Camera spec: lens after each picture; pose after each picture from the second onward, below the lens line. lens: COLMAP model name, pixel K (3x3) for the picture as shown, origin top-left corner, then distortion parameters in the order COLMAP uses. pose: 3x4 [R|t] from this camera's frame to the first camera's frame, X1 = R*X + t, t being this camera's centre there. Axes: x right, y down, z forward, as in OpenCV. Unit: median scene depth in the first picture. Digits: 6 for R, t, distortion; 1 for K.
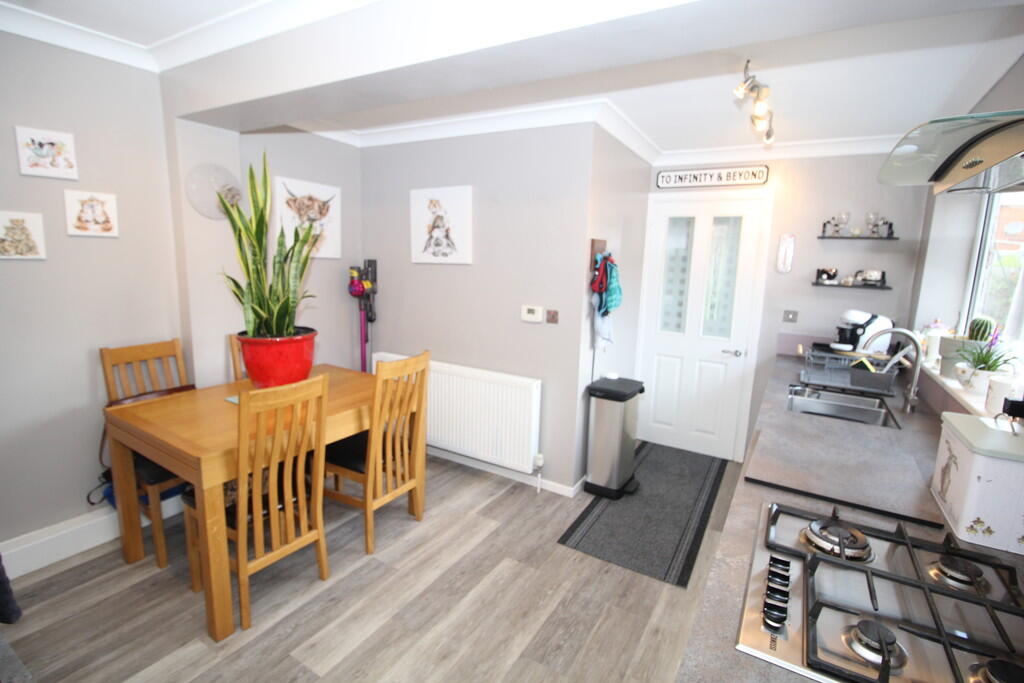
lens RADIAL K [[477.3, 0, 507.9], [0, 477.3, 333.7], [0, 0, 1]] dist [0.002079, -0.010391]
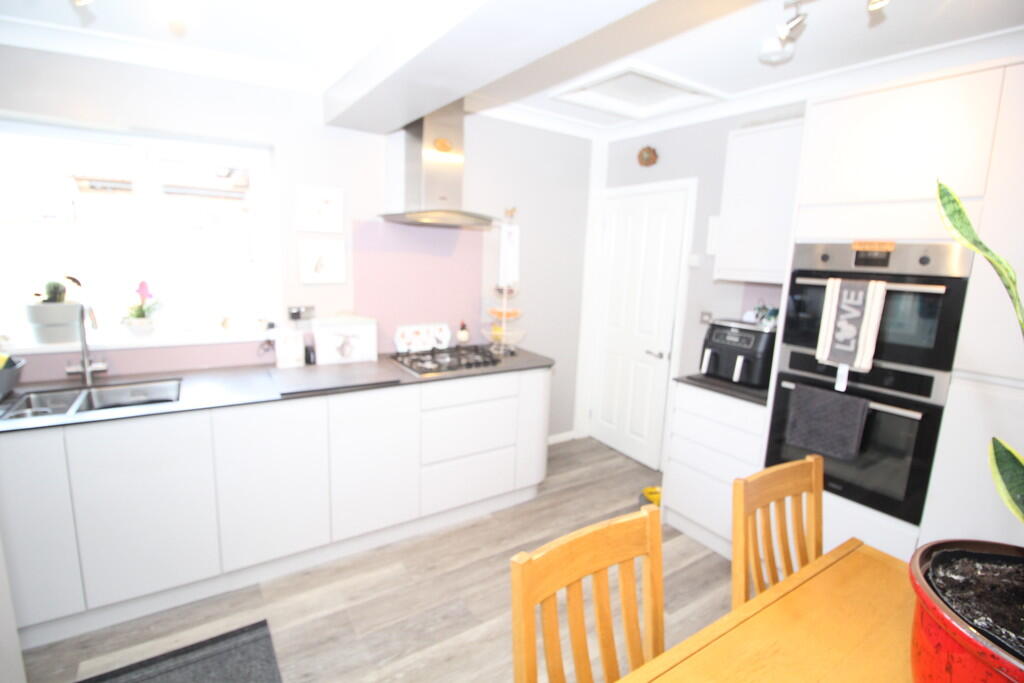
lens RADIAL K [[477.3, 0, 507.9], [0, 477.3, 333.7], [0, 0, 1]] dist [0.002079, -0.010391]
pose [[-0.903849, -0.125616, 0.408995, -0.231158], [0.008467, 0.950490, 0.310641, -0.165801], [-0.427767, 0.284235, -0.858036, 1.037013]]
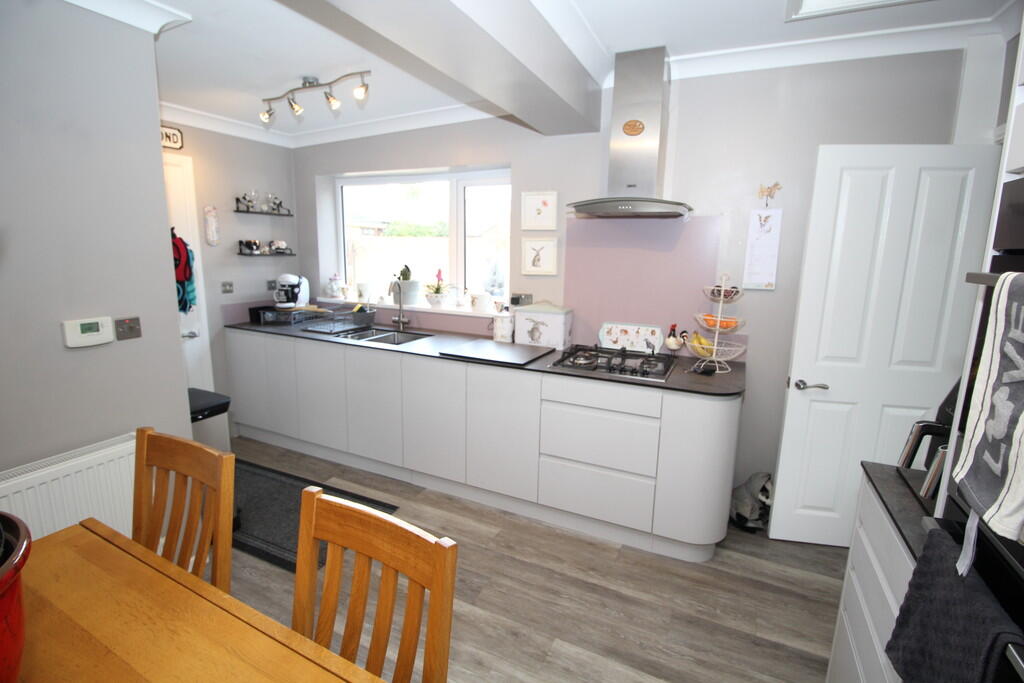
lens RADIAL K [[477.3, 0, 507.9], [0, 477.3, 333.7], [0, 0, 1]] dist [0.002079, -0.010391]
pose [[-0.100676, -0.212185, 0.972030, -0.555398], [0.137702, 0.964619, 0.224829, -0.098713], [-0.985344, 0.156486, -0.067896, 0.544028]]
